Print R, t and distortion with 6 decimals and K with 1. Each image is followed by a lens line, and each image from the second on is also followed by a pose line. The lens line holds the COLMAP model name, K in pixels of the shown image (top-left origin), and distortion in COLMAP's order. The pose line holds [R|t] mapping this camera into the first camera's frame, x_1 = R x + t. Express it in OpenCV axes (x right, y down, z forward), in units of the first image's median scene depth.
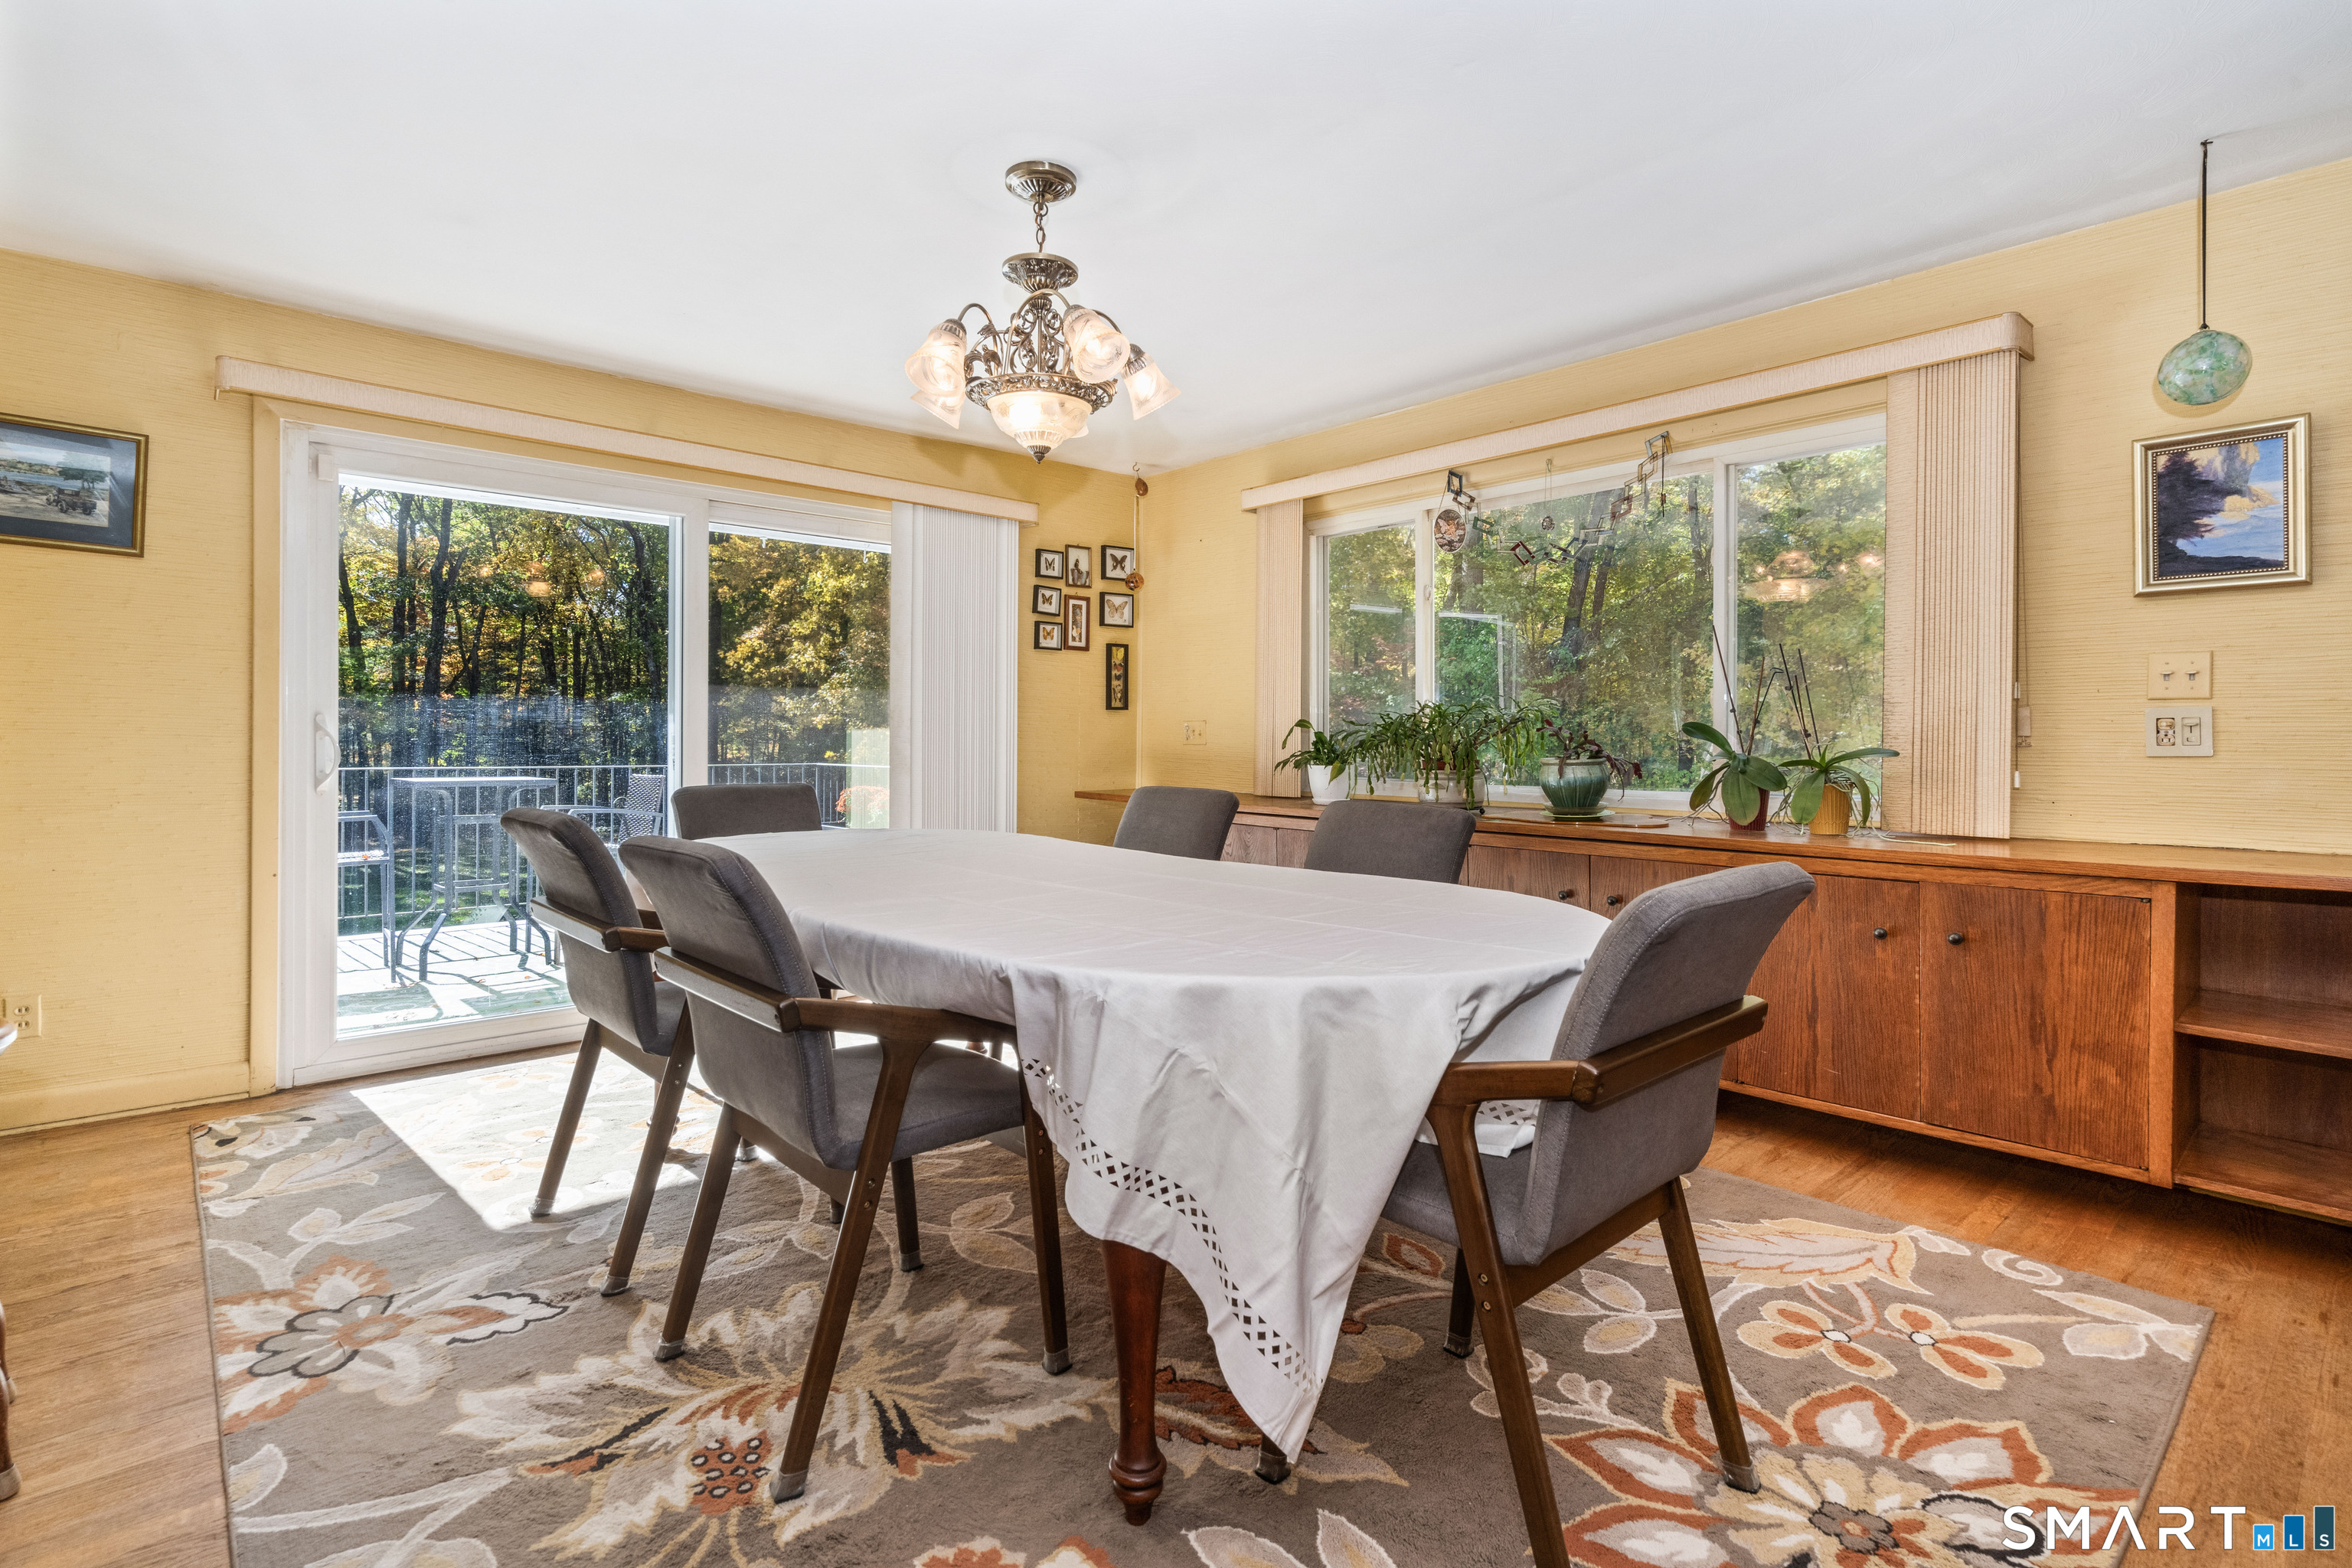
lens RADIAL K [[1132.8, 0, 1164.6], [0, 1132.8, 739.1], [0, 0, 1]] dist [-0.000269, -0.000181]
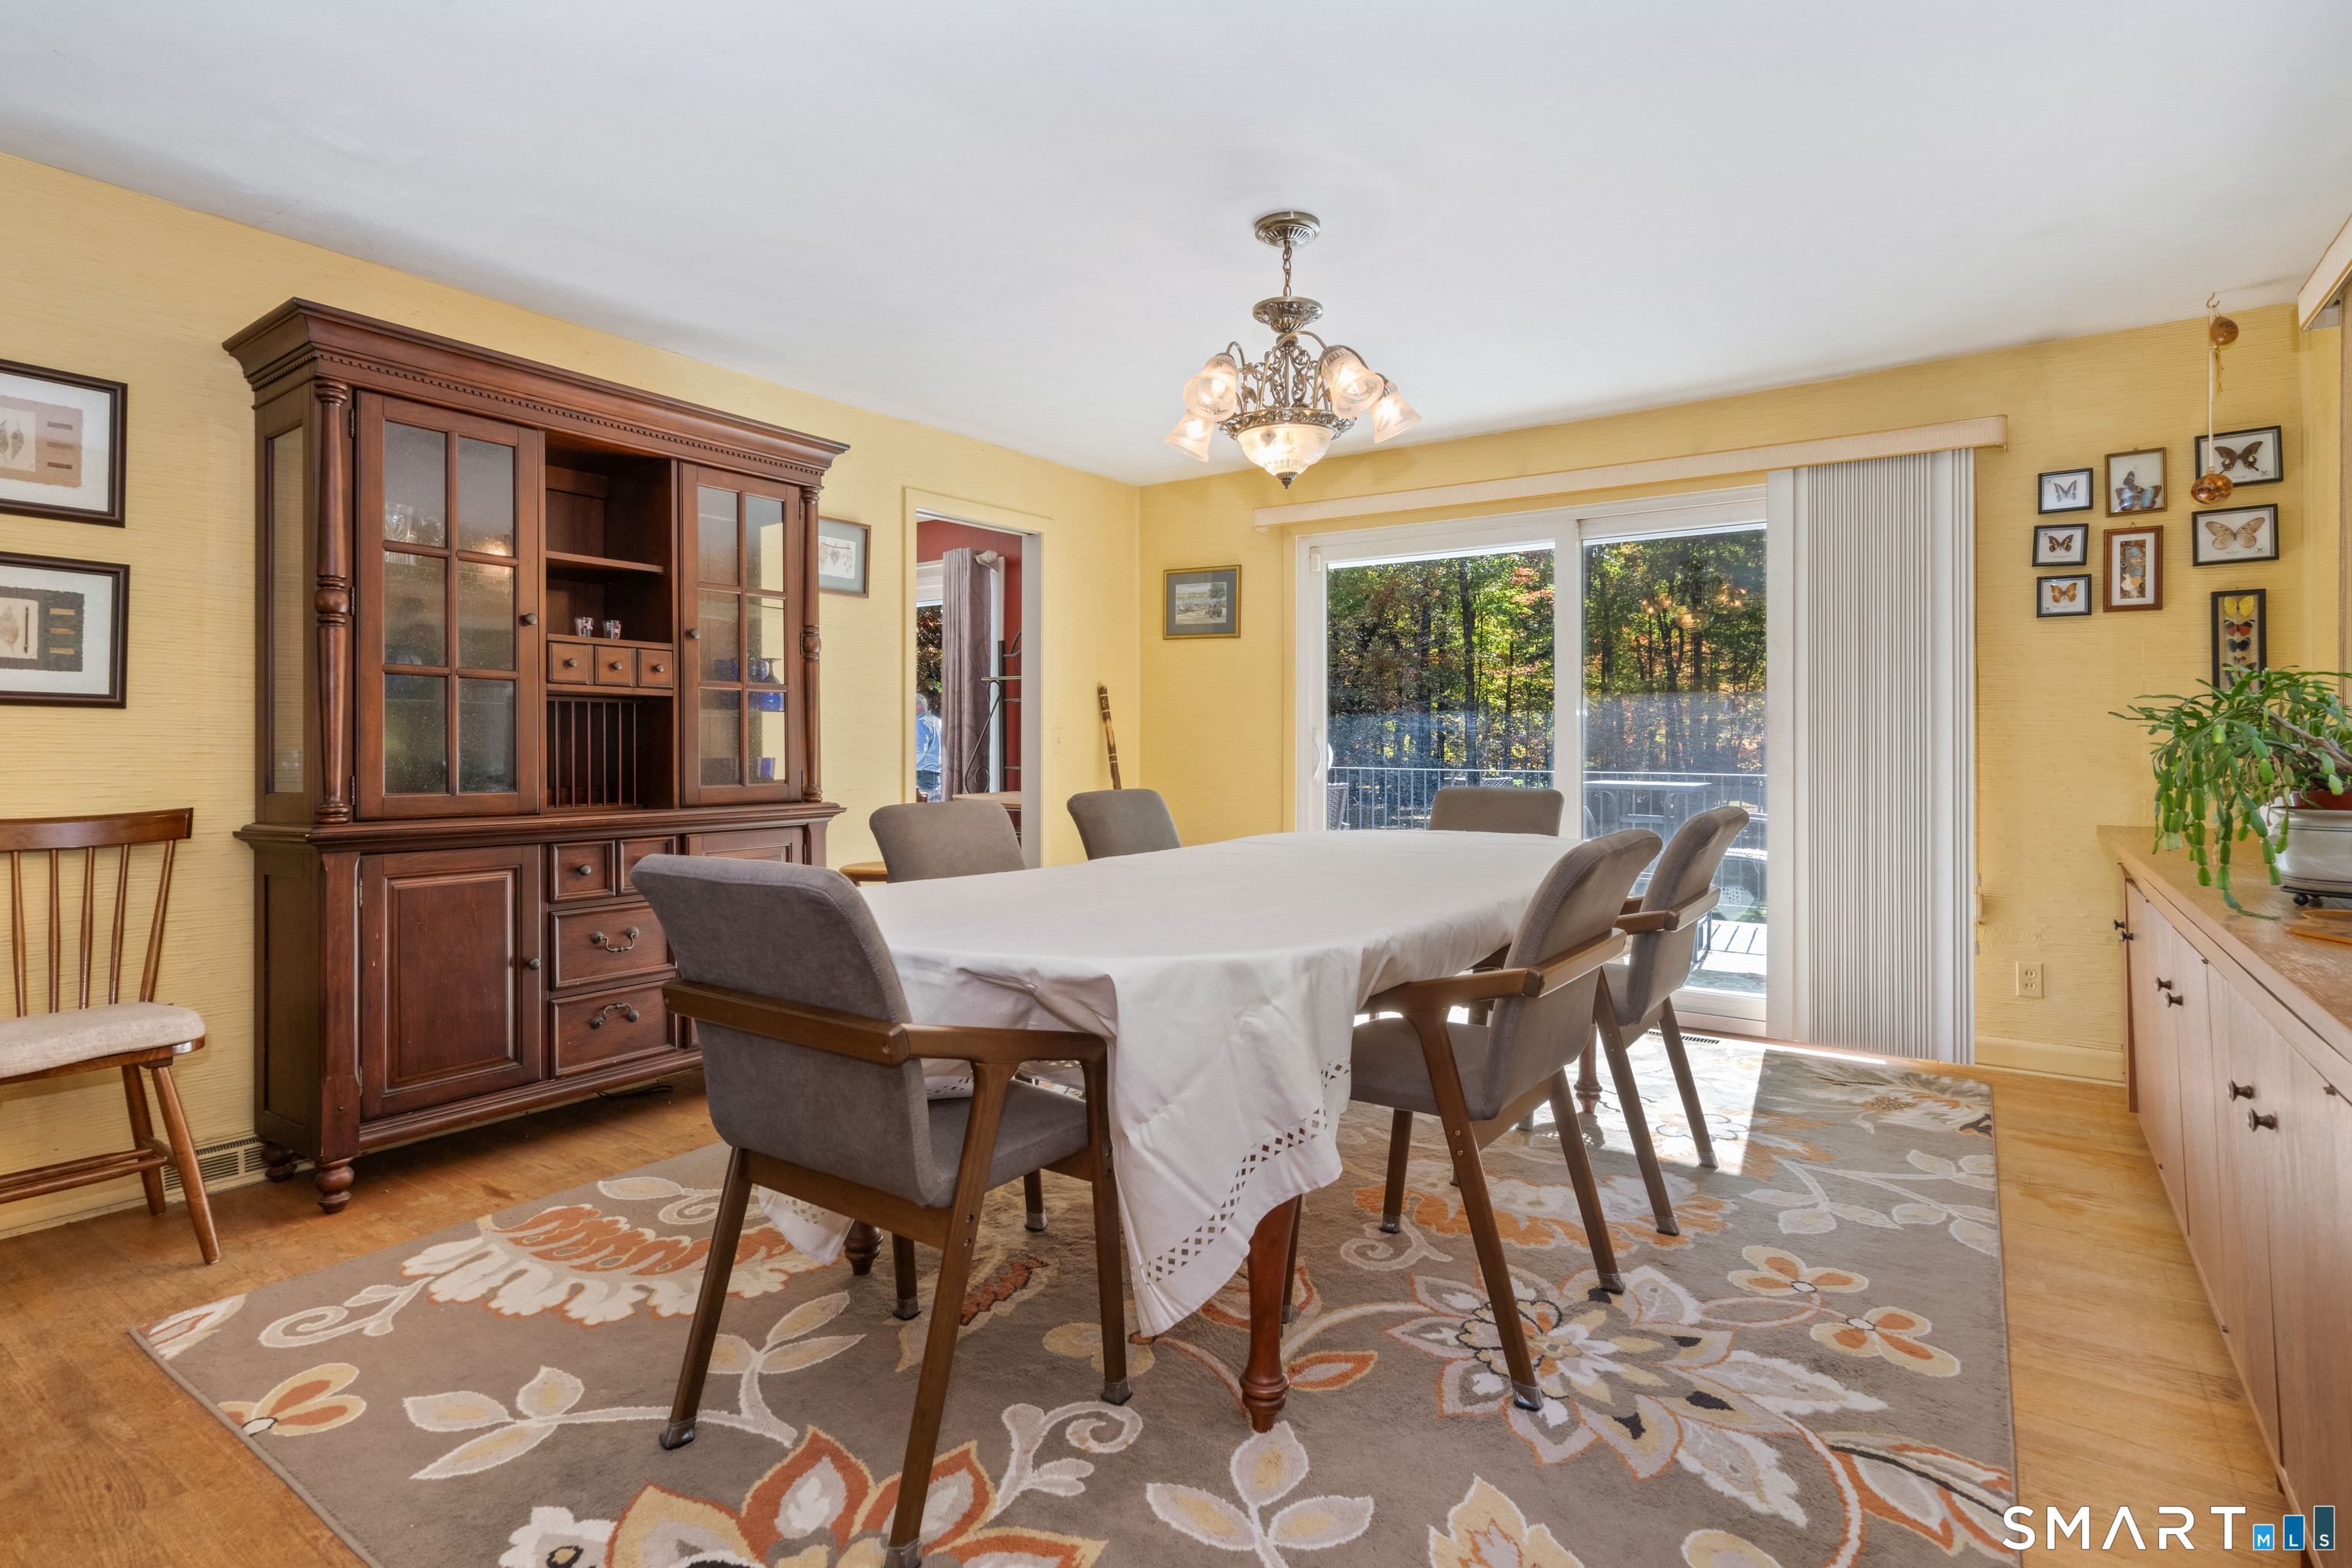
lens RADIAL K [[1132.8, 0, 1164.6], [0, 1132.8, 739.1], [0, 0, 1]] dist [-0.000269, -0.000181]
pose [[0.212049, -0.006334, -0.977239, 0.447607], [-0.004305, 0.999963, -0.007416, 0.003157], [0.977250, 0.005780, 0.212014, 0.317880]]
